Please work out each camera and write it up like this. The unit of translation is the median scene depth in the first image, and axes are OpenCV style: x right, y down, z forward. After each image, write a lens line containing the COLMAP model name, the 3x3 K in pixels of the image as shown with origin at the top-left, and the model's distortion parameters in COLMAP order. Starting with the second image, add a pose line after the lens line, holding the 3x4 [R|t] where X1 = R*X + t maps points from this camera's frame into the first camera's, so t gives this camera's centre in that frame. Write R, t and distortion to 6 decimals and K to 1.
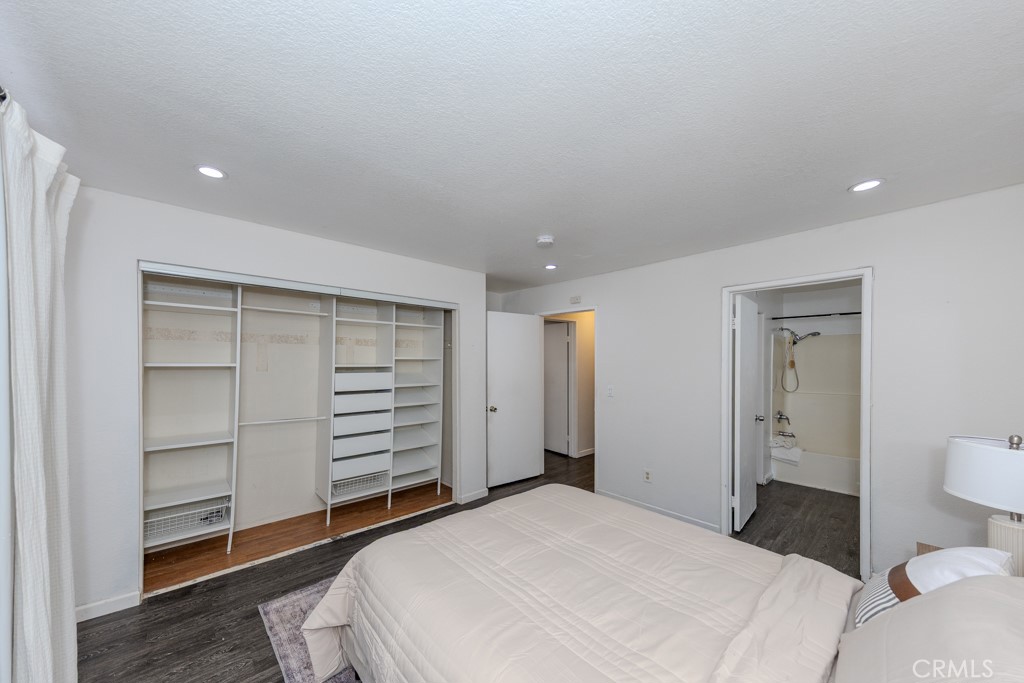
lens RADIAL K [[327.9, 0, 510.1], [0, 327.9, 363.8], [0, 0, 1]] dist [-0.000146, -0.000016]
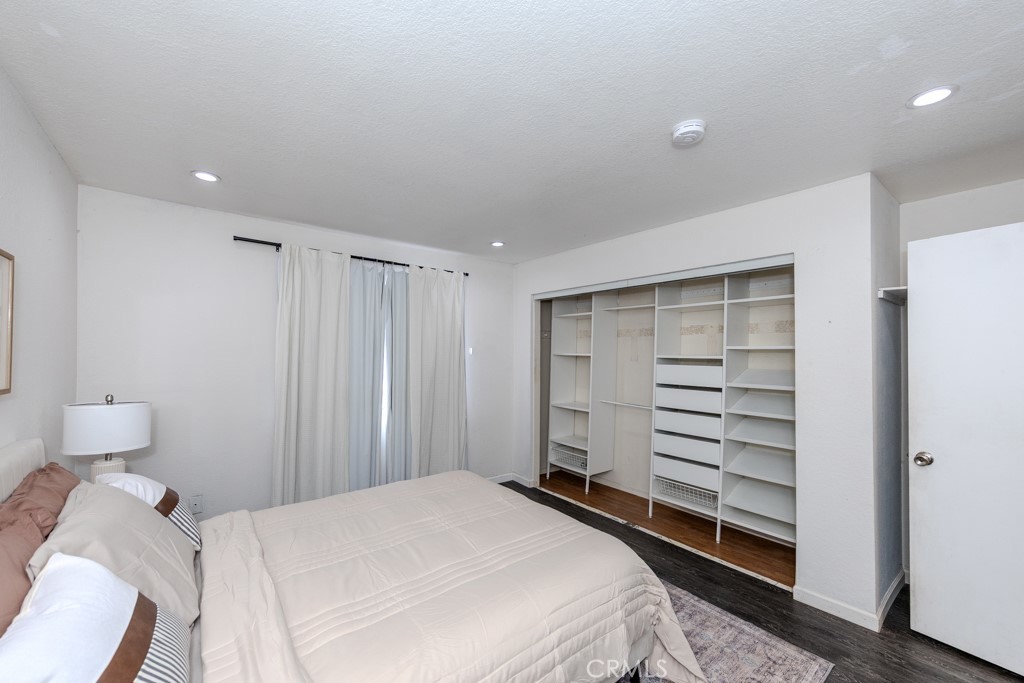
lens RADIAL K [[411.4, 0, 516.9], [0, 411.4, 347.3], [0, 0, 1]] dist [0.001049, -0.000109]
pose [[-0.039309, -0.014694, -0.999119, 0.704949], [-0.009477, 0.999852, -0.014332, -0.000285], [0.999182, 0.008905, -0.039442, 0.632877]]
